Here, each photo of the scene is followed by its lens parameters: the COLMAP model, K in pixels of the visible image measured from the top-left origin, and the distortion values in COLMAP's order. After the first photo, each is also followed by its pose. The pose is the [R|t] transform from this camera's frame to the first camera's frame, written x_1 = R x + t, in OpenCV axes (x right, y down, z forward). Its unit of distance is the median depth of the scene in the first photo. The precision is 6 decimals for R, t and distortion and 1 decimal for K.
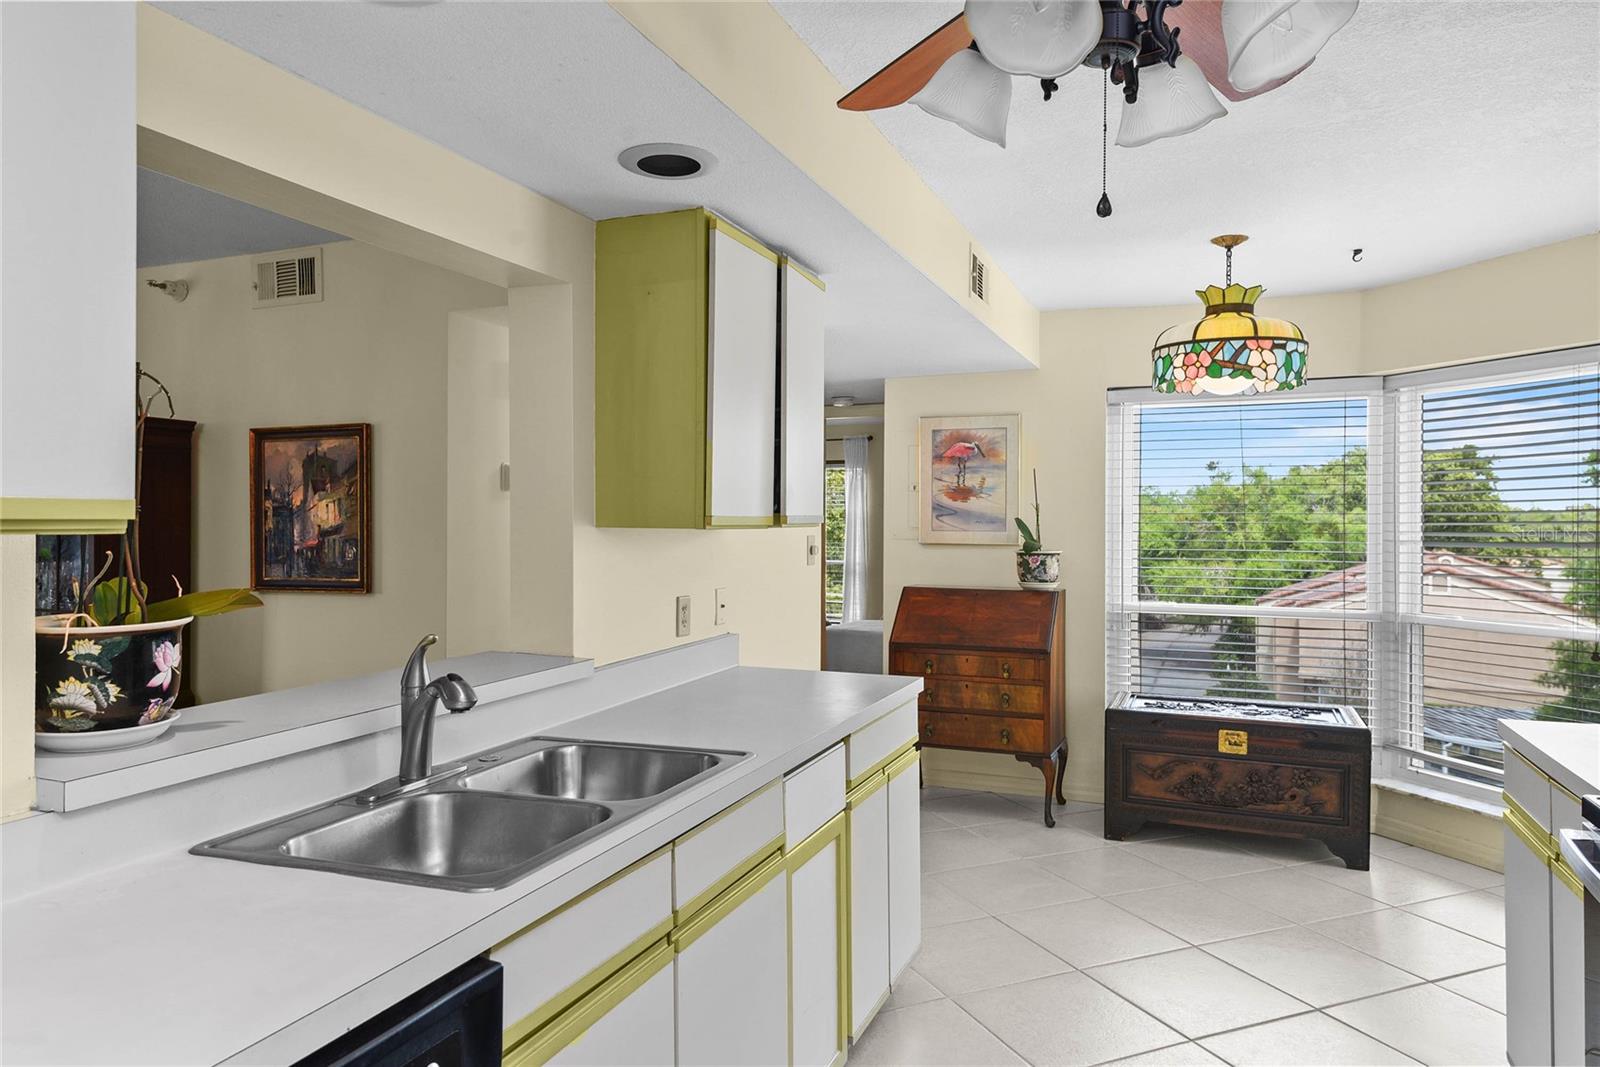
lens RADIAL K [[1025.7, 0, 804.5], [0, 1025.7, 523.6], [0, 0, 1]] dist [0.035410, -0.015721]
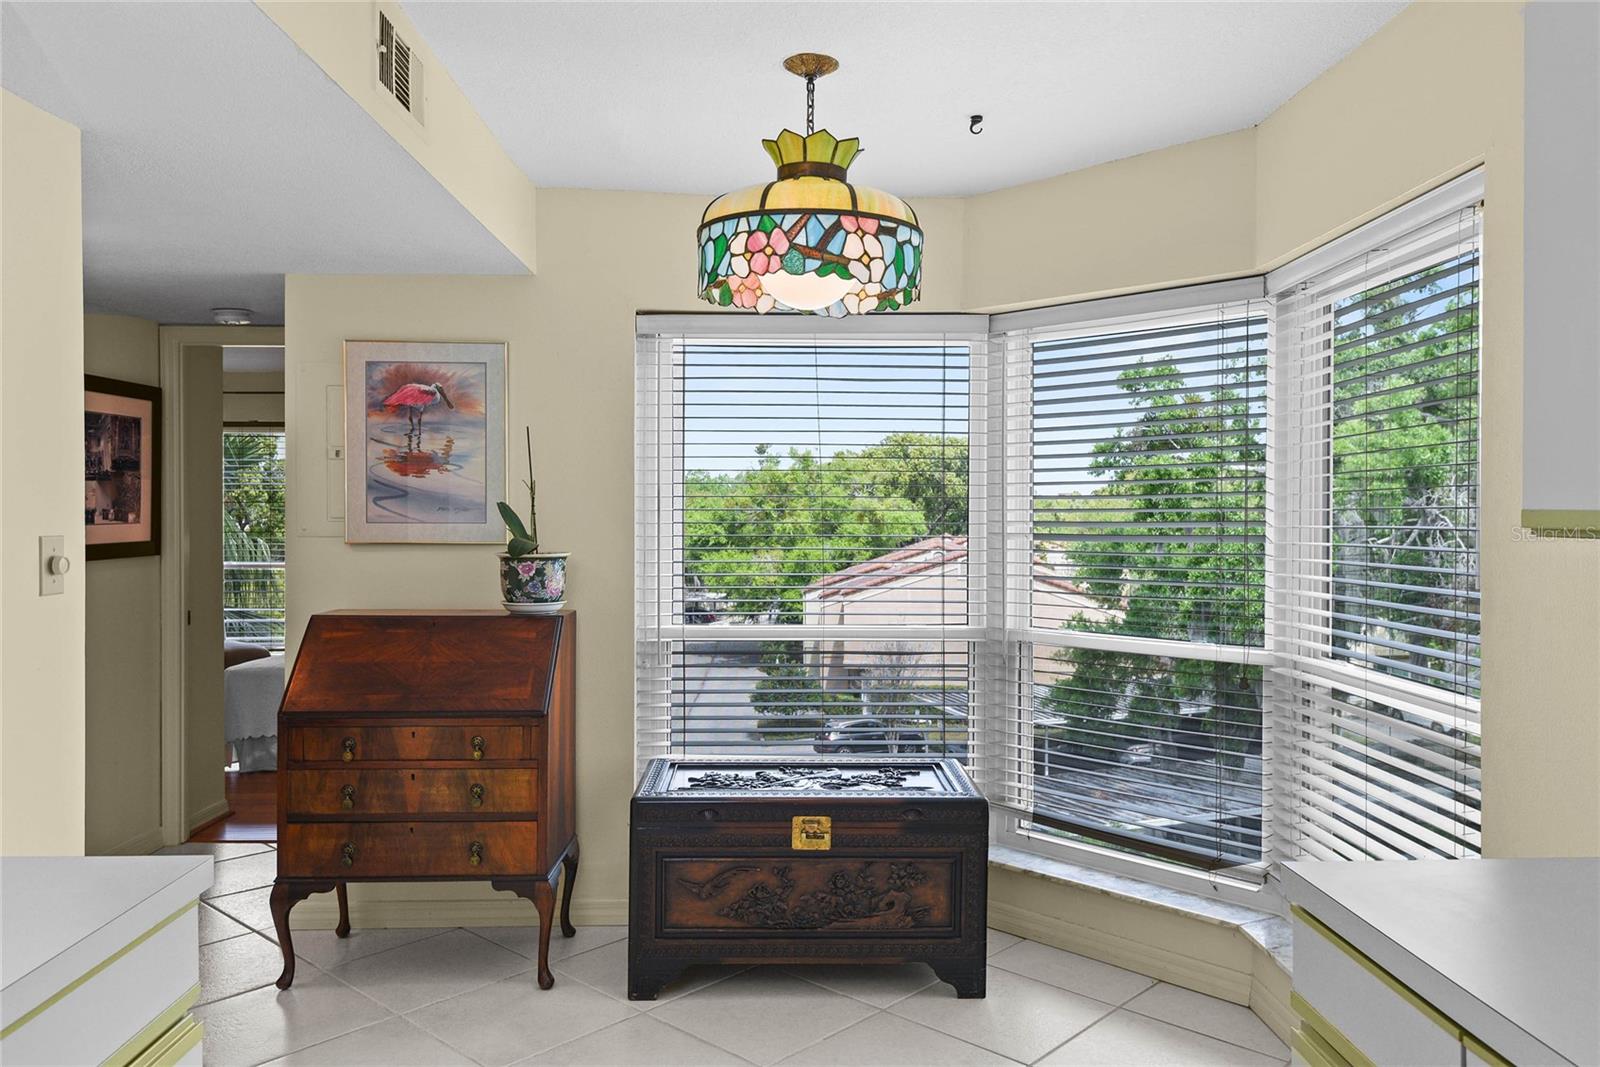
lens RADIAL K [[1154.8, 0, 800.7], [0, 1154.8, 531.0], [0, 0, 1]] dist [0.025243, -0.000031]
pose [[0.916540, -0.007851, 0.399865, 0.097418], [0.000517, 0.999830, 0.018446, -0.000940], [-0.399942, -0.016700, 0.916388, 0.284604]]
